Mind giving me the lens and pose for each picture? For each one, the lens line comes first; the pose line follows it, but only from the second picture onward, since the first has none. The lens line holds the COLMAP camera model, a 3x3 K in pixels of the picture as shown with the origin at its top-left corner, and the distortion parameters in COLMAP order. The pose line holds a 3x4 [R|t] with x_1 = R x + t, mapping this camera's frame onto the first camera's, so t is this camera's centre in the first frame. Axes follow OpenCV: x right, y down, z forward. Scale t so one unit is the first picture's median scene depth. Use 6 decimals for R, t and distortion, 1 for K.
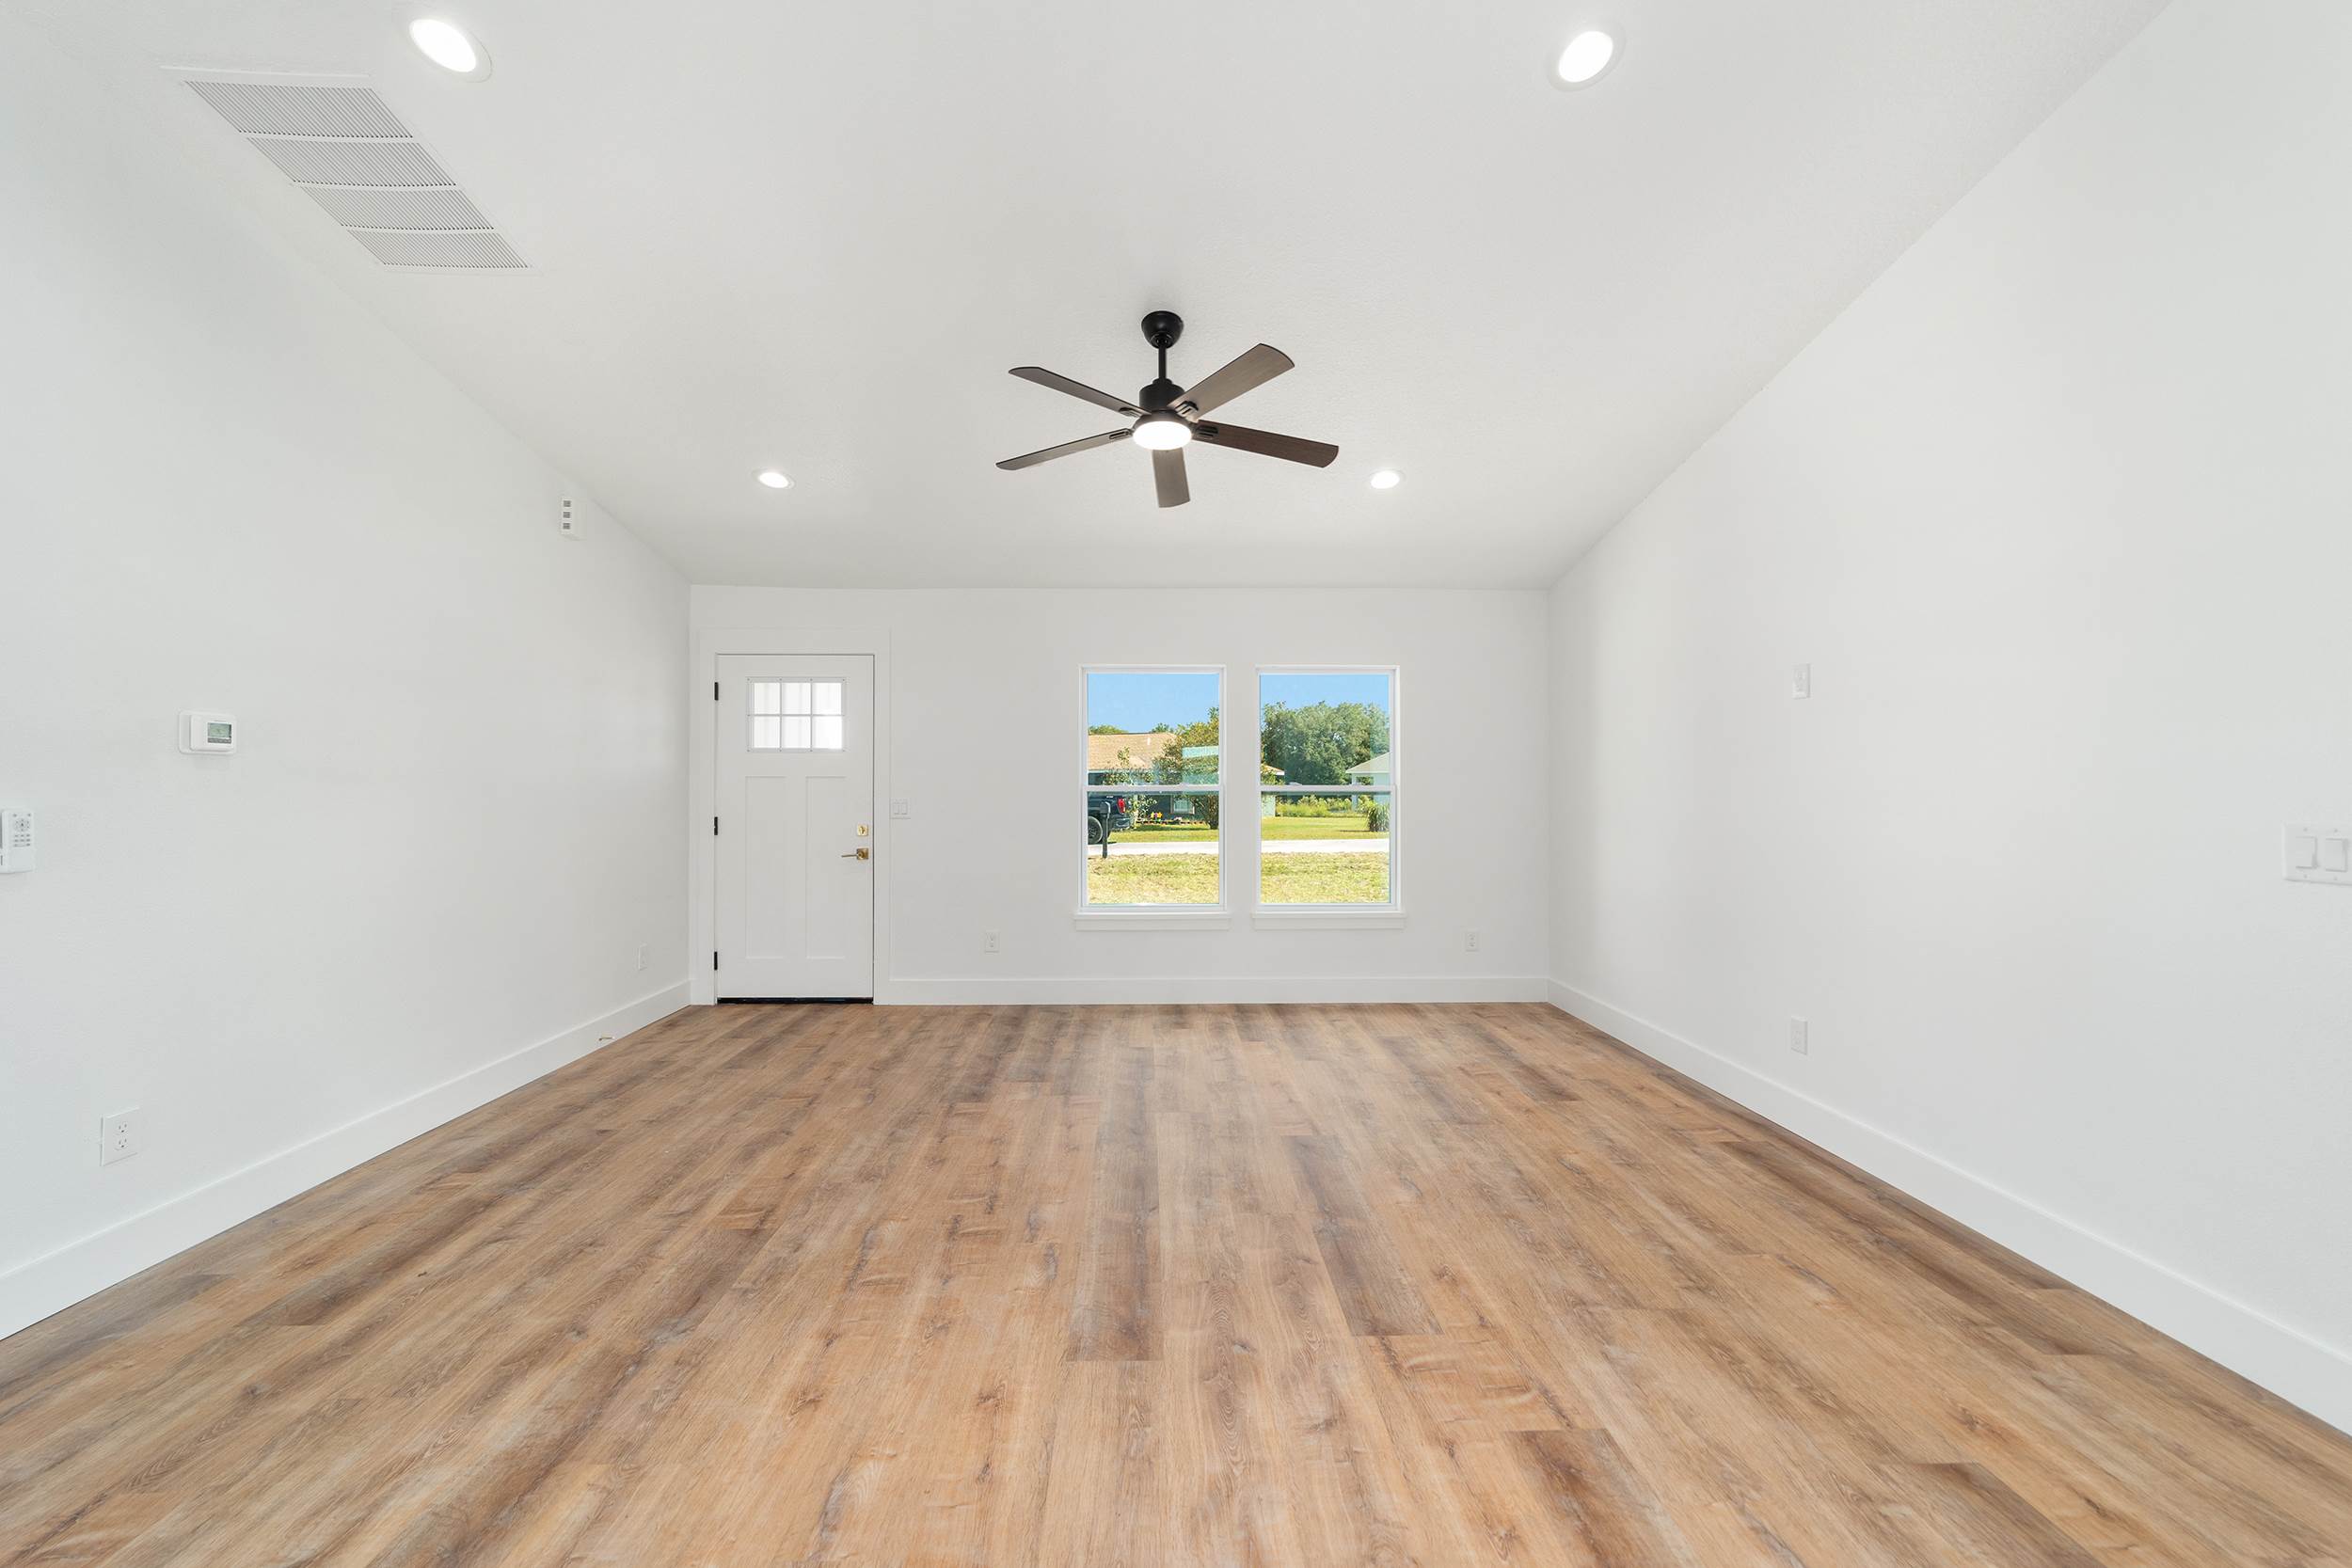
lens RADIAL K [[902.7, 0, 1166.4], [0, 902.7, 784.5], [0, 0, 1]] dist [-0.016513, 0.009073]
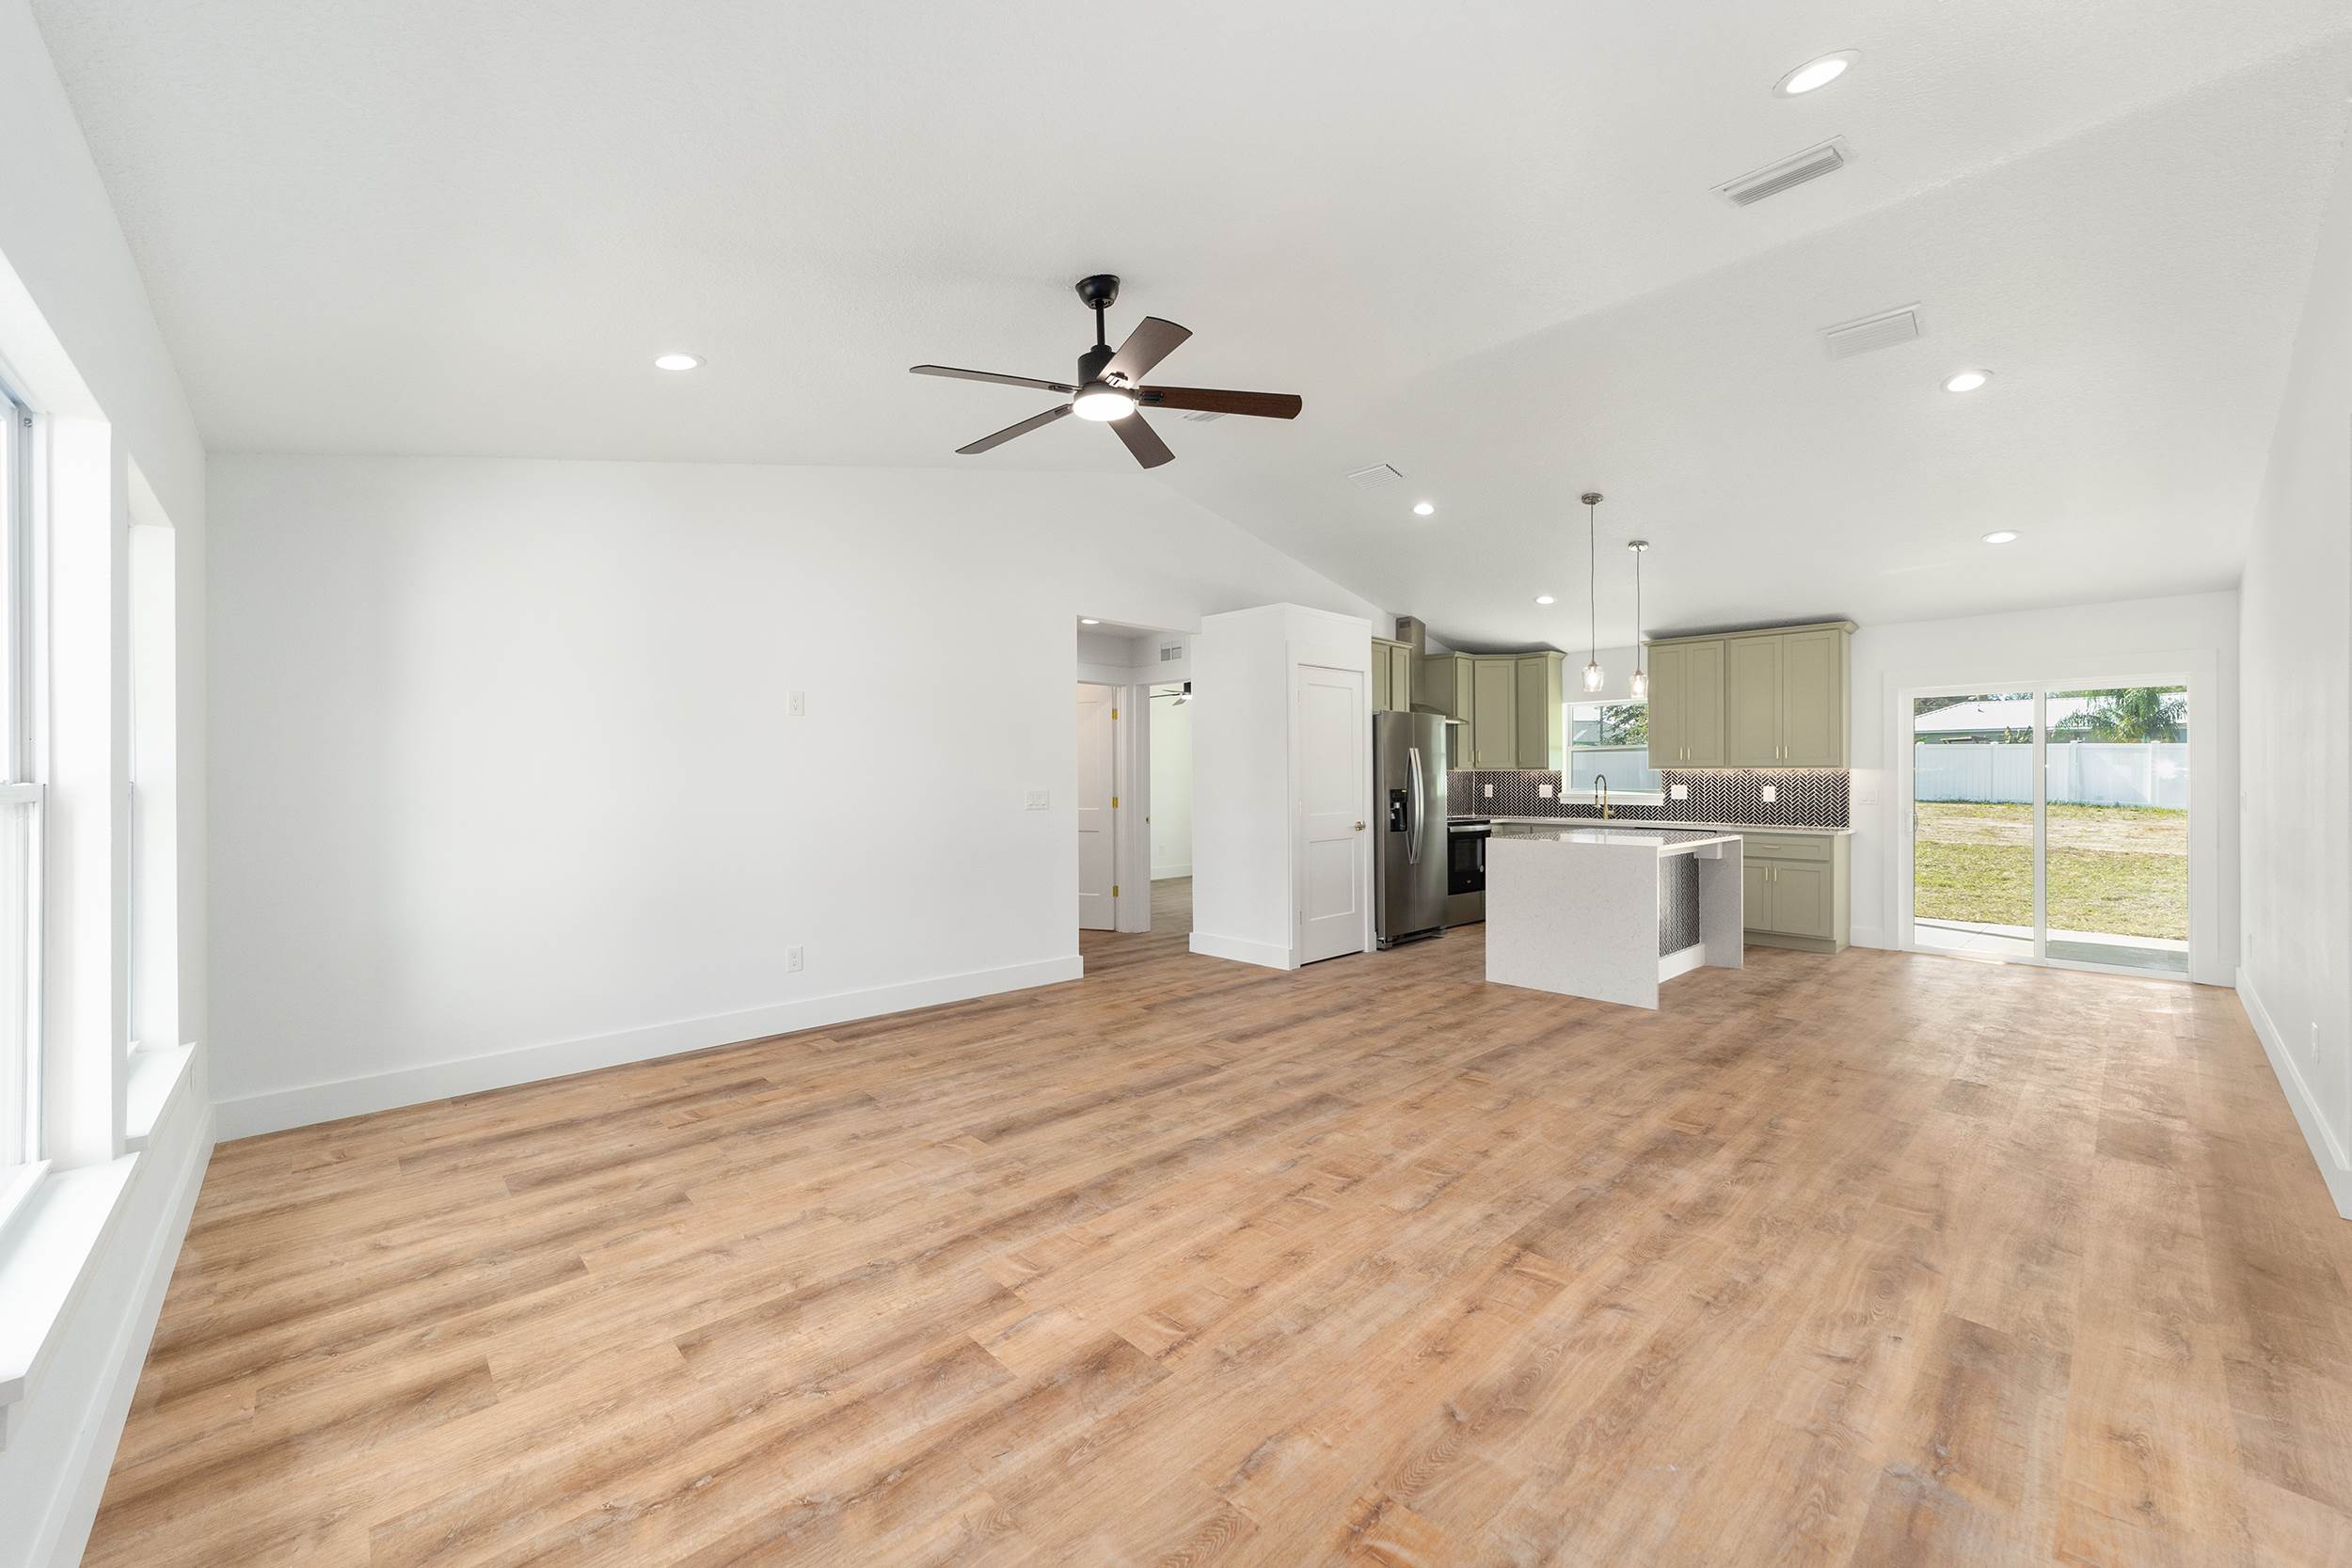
lens RADIAL K [[912.2, 0, 1168.4], [0, 912.2, 777.8], [0, 0, 1]] dist [-0.017248, 0.009727]
pose [[-0.665941, 0.000371, 0.746005, -0.757100], [0.001704, 0.999998, 0.001024, -0.000315], [-0.746003, 0.001953, -0.665940, 1.577039]]
